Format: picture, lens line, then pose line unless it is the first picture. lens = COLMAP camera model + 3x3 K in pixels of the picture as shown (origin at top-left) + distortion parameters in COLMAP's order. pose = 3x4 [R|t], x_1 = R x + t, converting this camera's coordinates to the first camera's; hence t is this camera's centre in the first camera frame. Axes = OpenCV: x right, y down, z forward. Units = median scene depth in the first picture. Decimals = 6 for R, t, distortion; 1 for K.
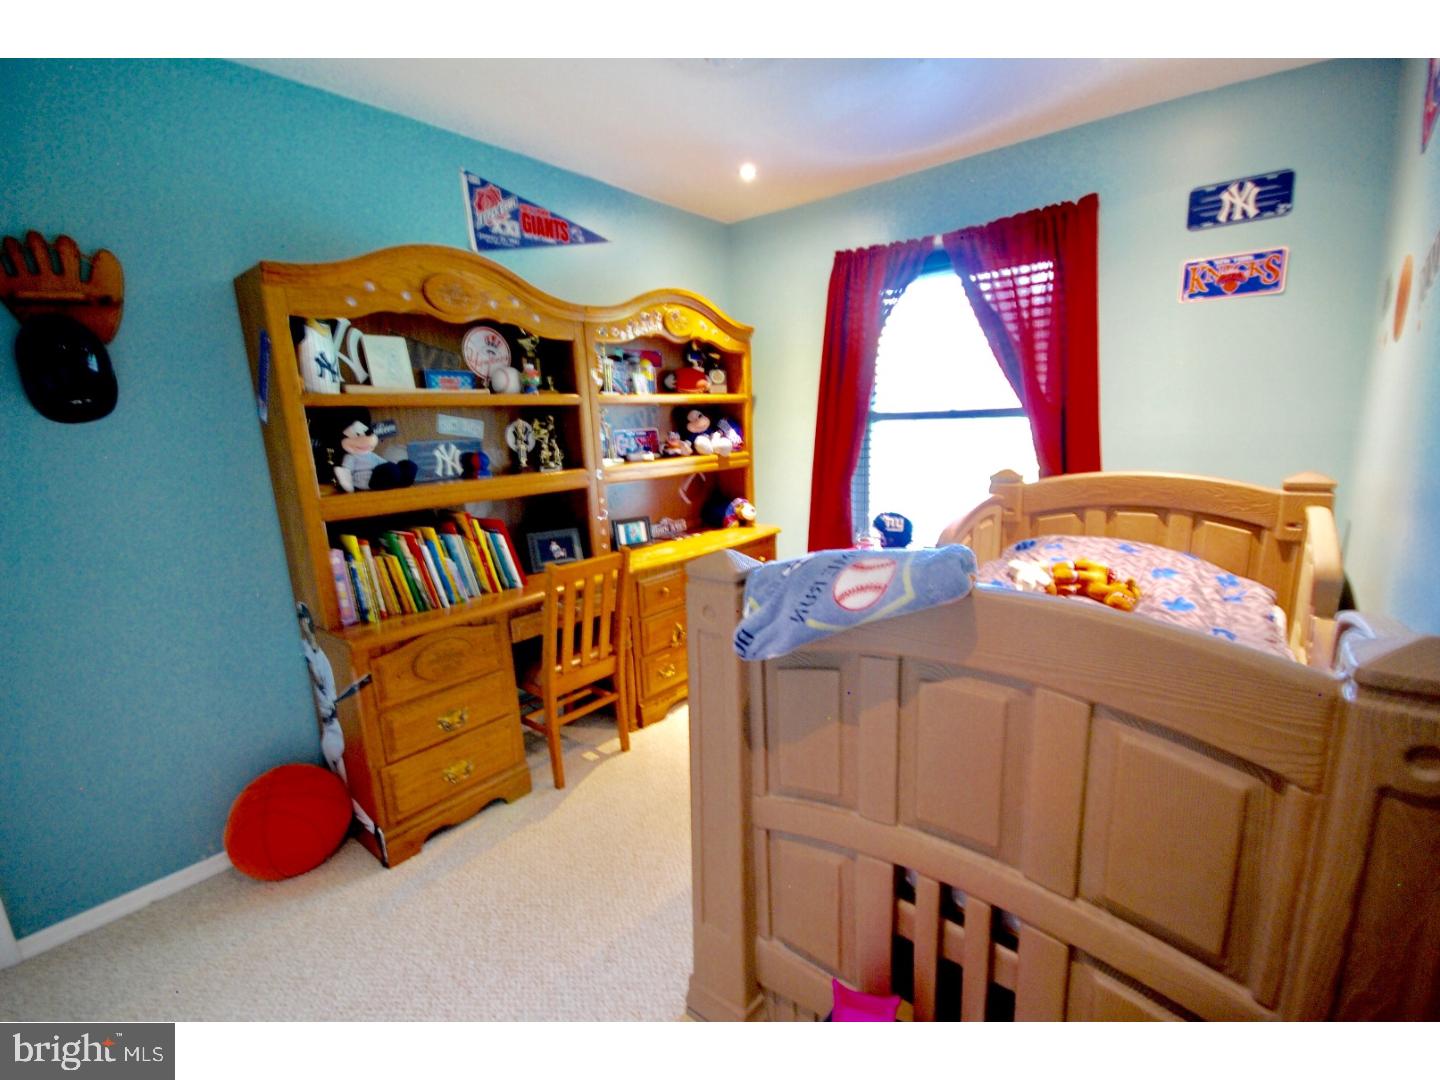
lens RADIAL K [[632.1, 0, 717.9], [0, 632.1, 554.2], [0, 0, 1]] dist [0.002019, -0.003810]
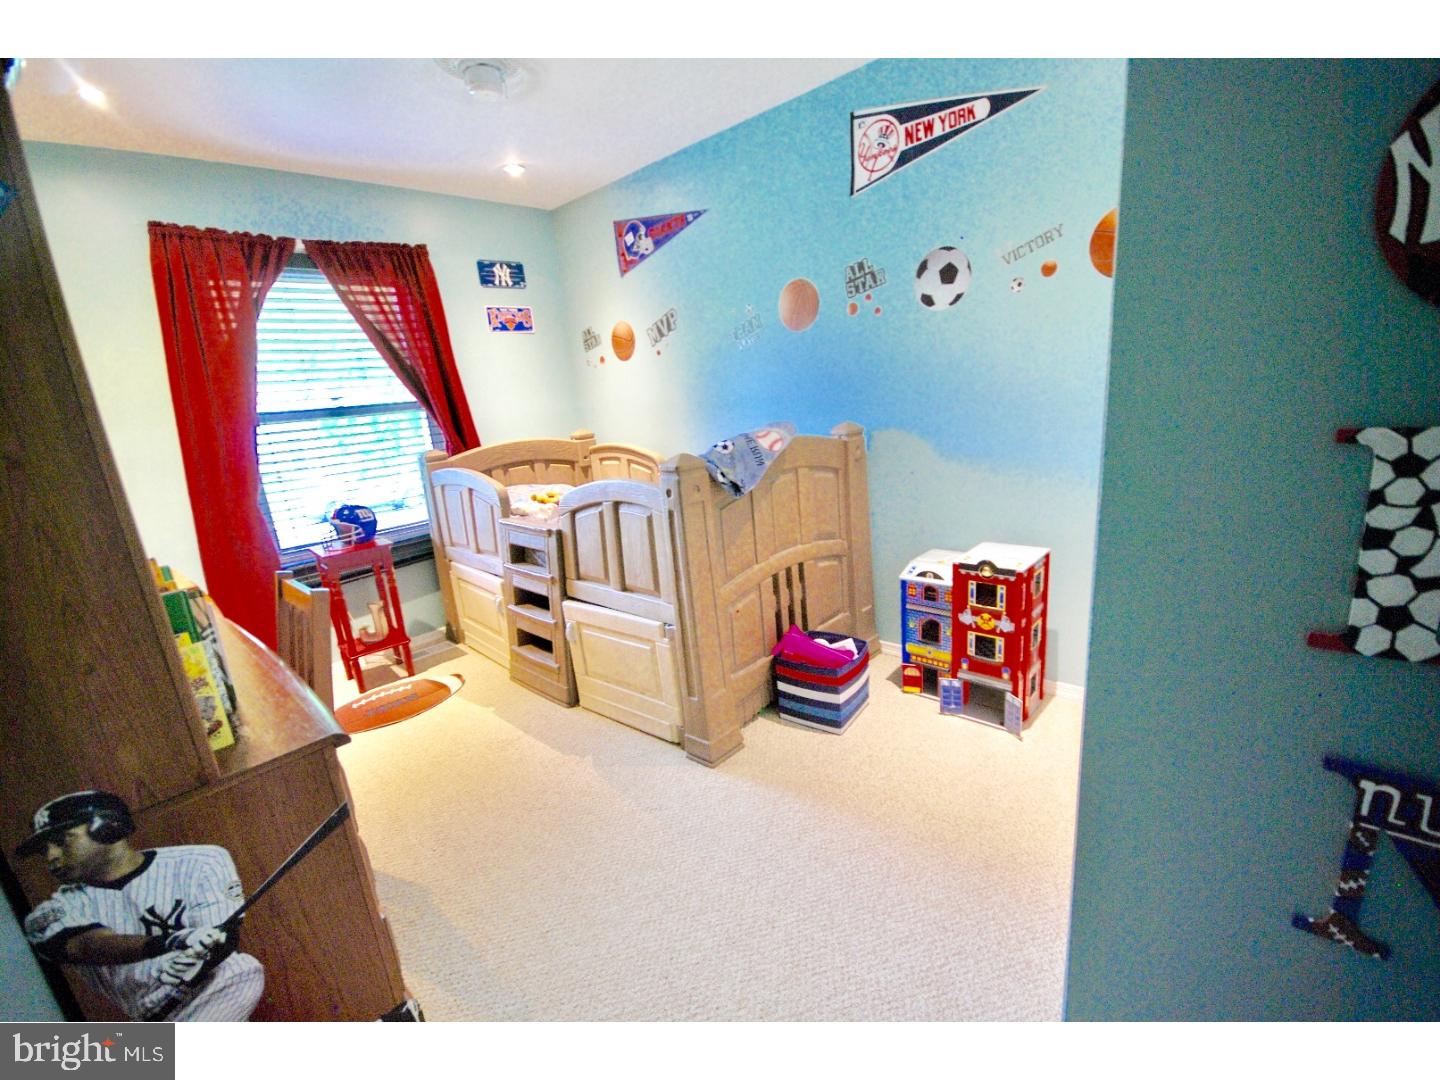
lens RADIAL K [[632.1, 0, 717.9], [0, 632.1, 554.2], [0, 0, 1]] dist [0.002019, -0.003810]
pose [[0.075592, -0.226845, 0.970993, -0.904355], [0.285665, 0.937890, 0.196872, -0.033428], [-0.955344, 0.262497, 0.135699, 0.418086]]
